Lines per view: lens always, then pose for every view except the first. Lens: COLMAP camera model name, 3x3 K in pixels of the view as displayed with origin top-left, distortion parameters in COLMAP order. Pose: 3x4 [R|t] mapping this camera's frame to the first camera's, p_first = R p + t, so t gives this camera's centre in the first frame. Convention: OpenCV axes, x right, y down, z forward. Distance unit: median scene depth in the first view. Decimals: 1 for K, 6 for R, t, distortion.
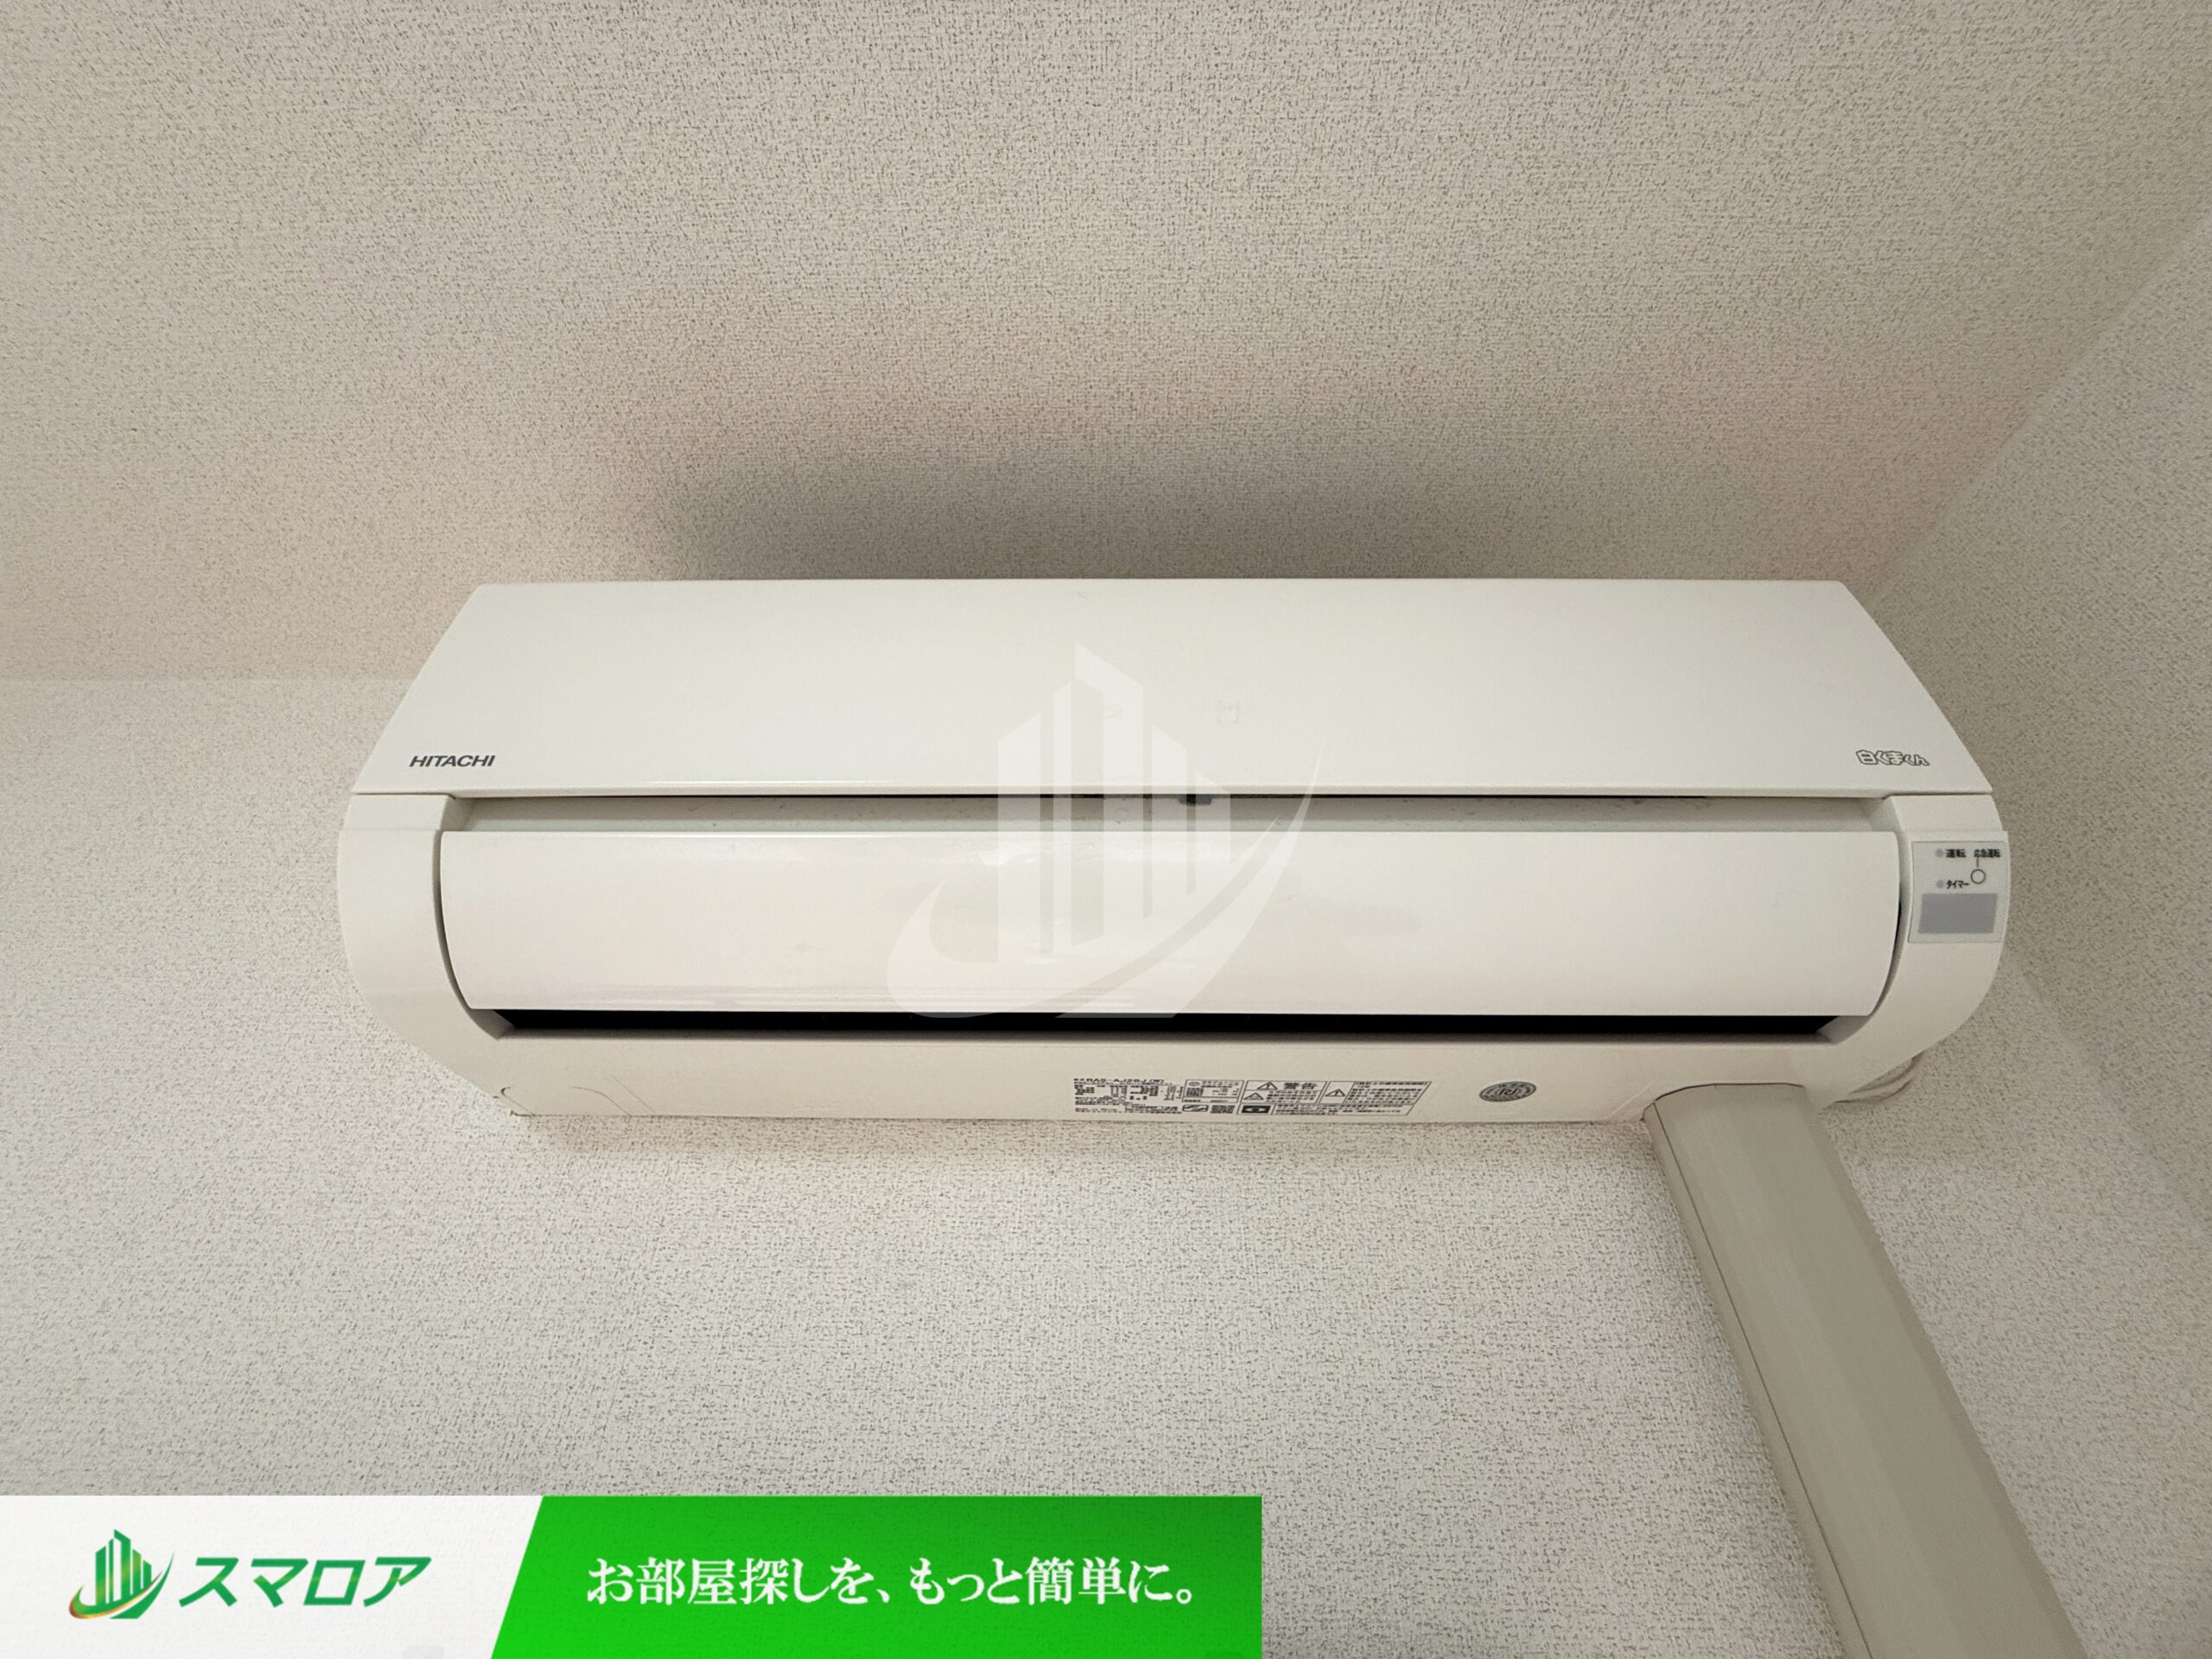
lens RADIAL K [[884.4, 0, 1106.0], [0, 884.4, 829.5], [0, 0, 1]] dist [0.002474, -0.000132]
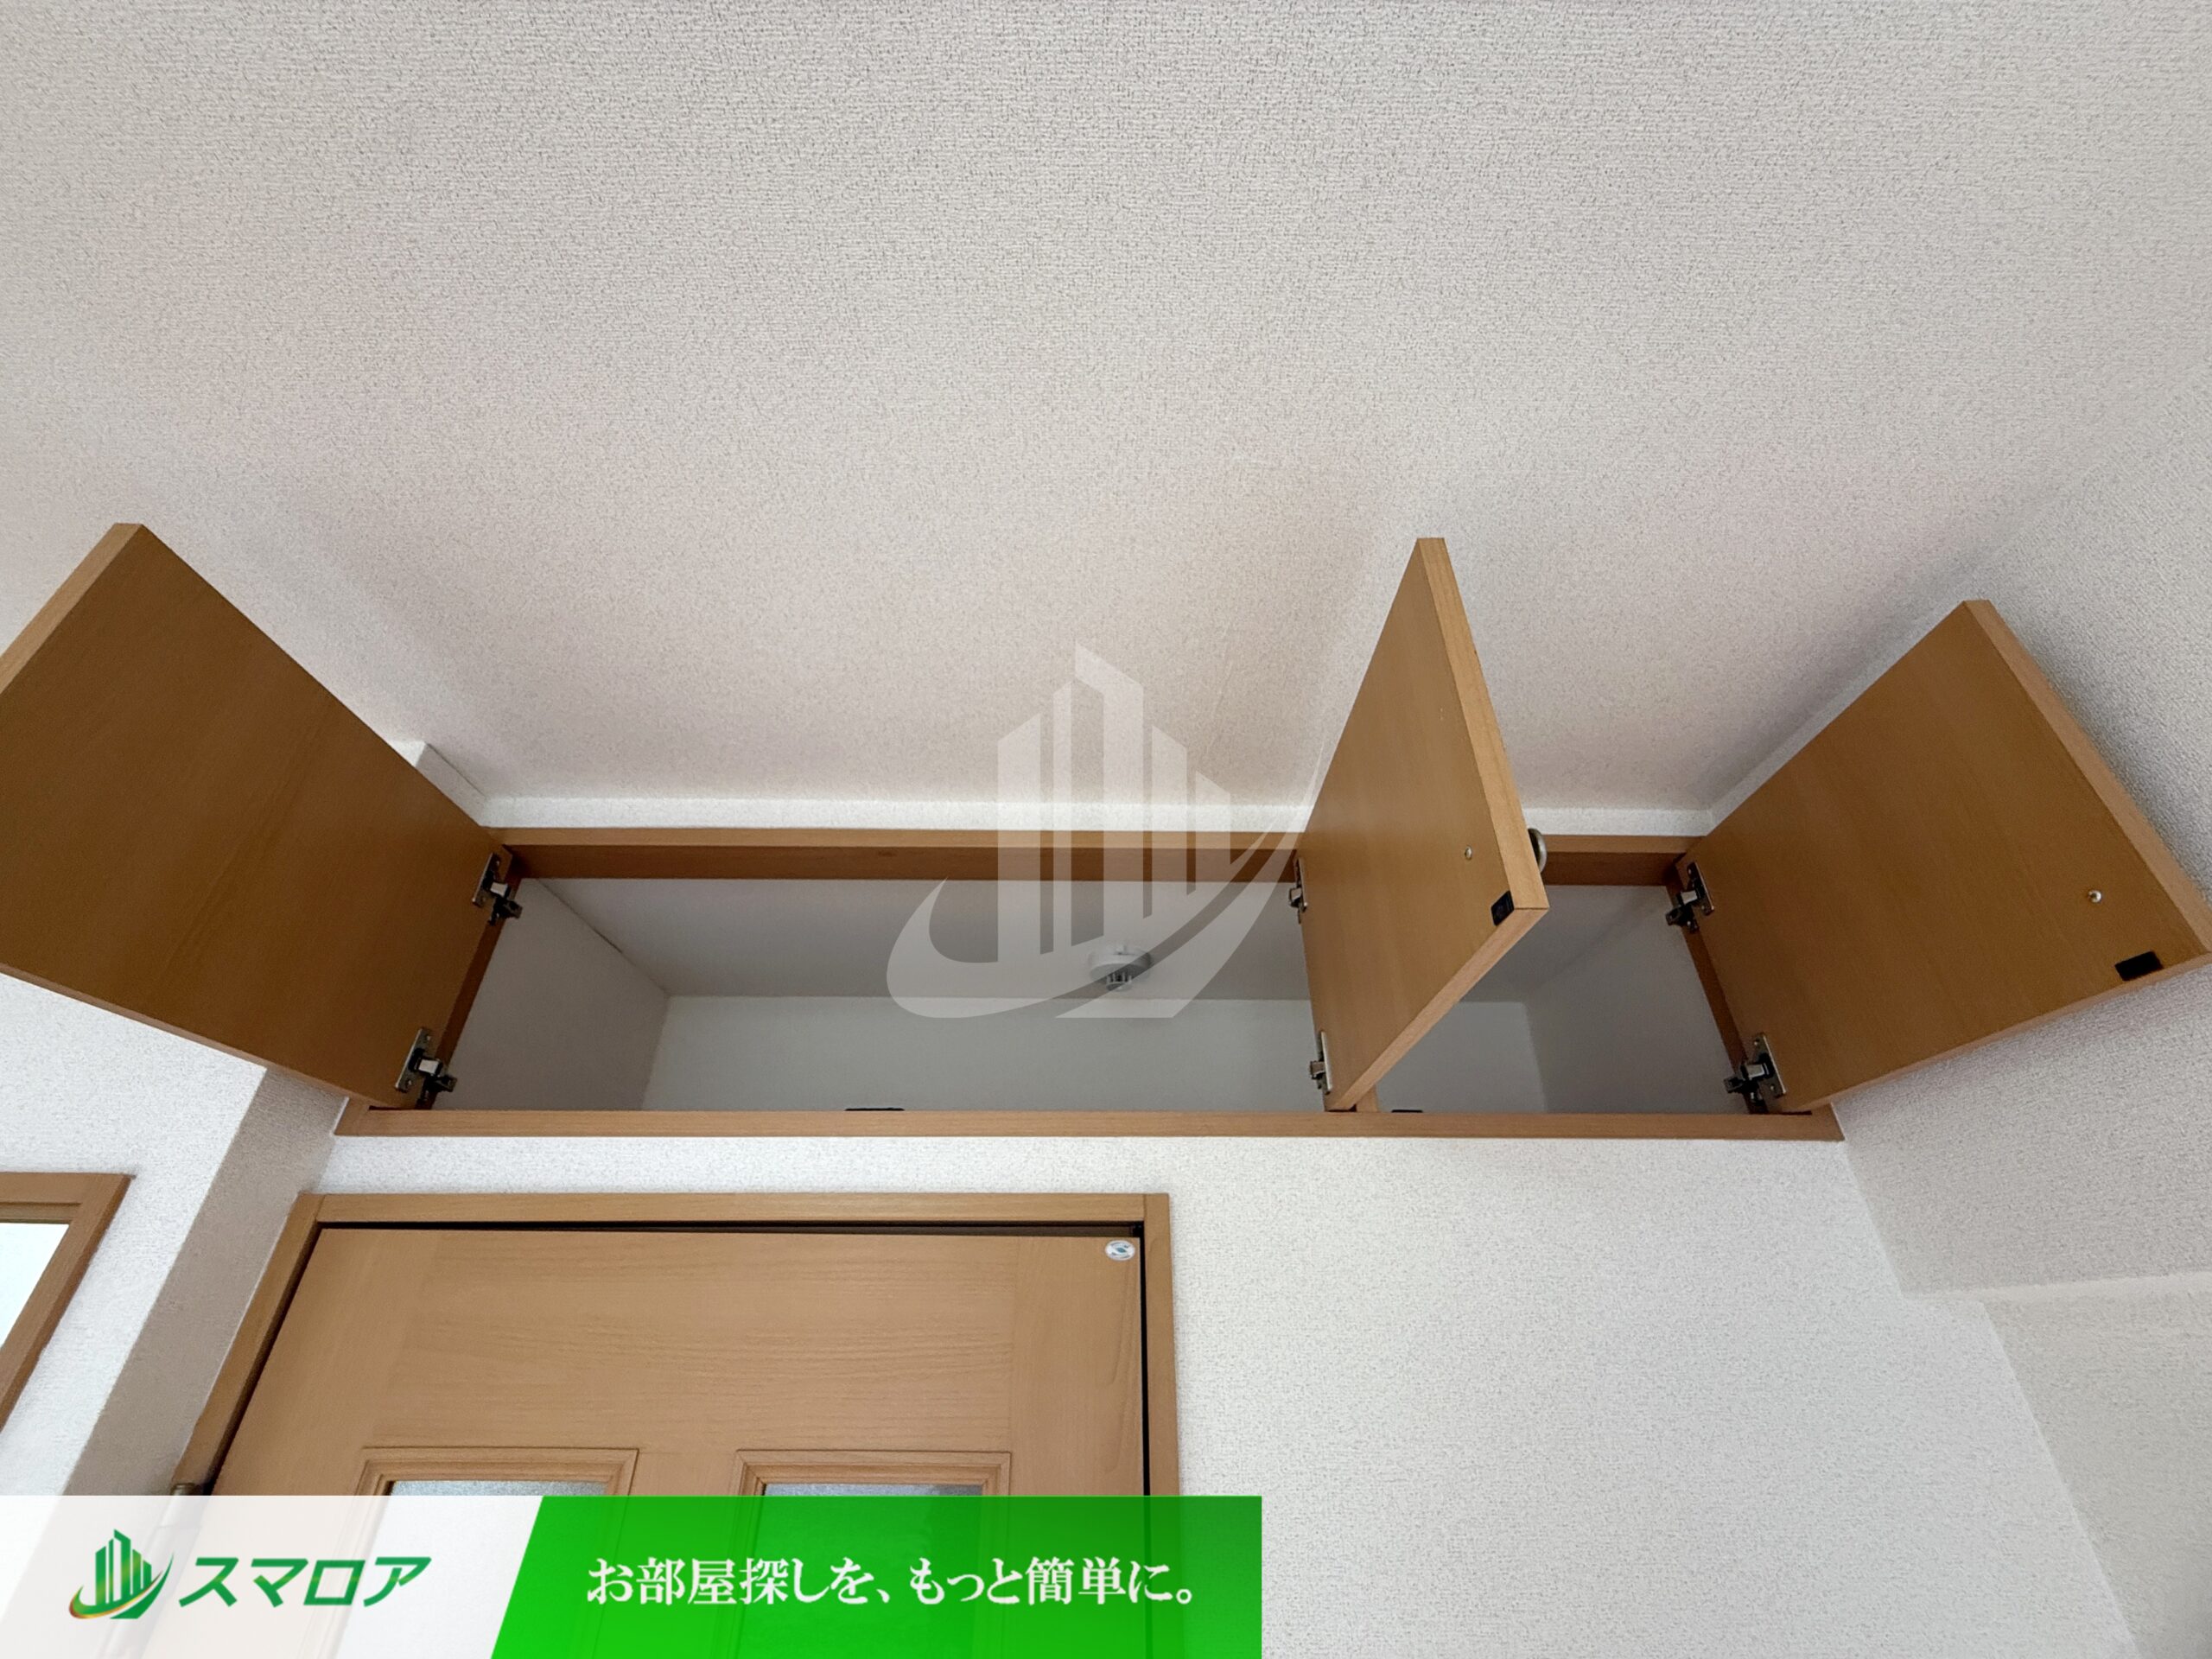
lens RADIAL K [[884.4, 0, 1106.0], [0, 884.4, 829.5], [0, 0, 1]] dist [0.002474, -0.000132]
pose [[0.999967, -0.005435, 0.006044, -1.572895], [-0.003141, 0.427484, 0.904018, -0.199954], [-0.007497, -0.904007, 0.427453, -0.353875]]
